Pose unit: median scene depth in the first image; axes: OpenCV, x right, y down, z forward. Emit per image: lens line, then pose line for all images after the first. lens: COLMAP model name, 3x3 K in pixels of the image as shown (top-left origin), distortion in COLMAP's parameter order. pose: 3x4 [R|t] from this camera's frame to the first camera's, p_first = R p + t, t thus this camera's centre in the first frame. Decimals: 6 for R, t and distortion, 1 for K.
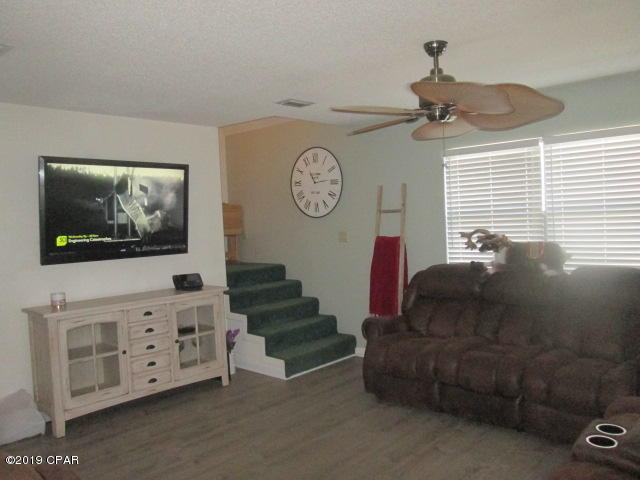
lens RADIAL K [[533.4, 0, 320.4], [0, 533.4, 240.7], [0, 0, 1]] dist [-0.027689, 0.004450]
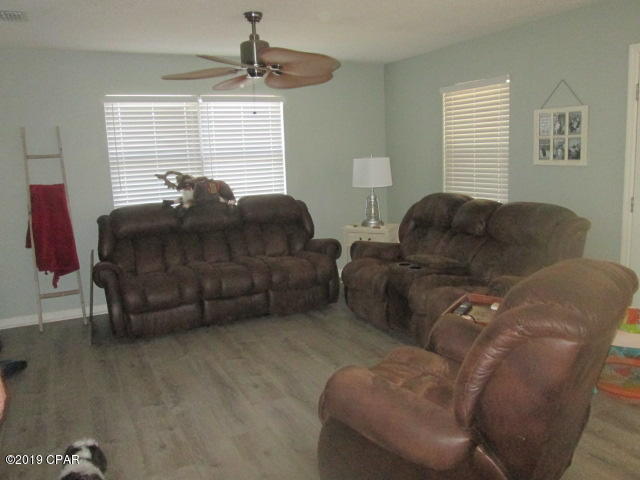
lens RADIAL K [[533.4, 0, 320.7], [0, 533.4, 239.1], [0, 0, 1]] dist [-0.027689, 0.004450]
pose [[0.370313, -0.124704, 0.920498, -0.668178], [0.062591, 0.992045, 0.109216, 0.018838], [-0.926796, 0.017171, 0.375173, 0.284839]]
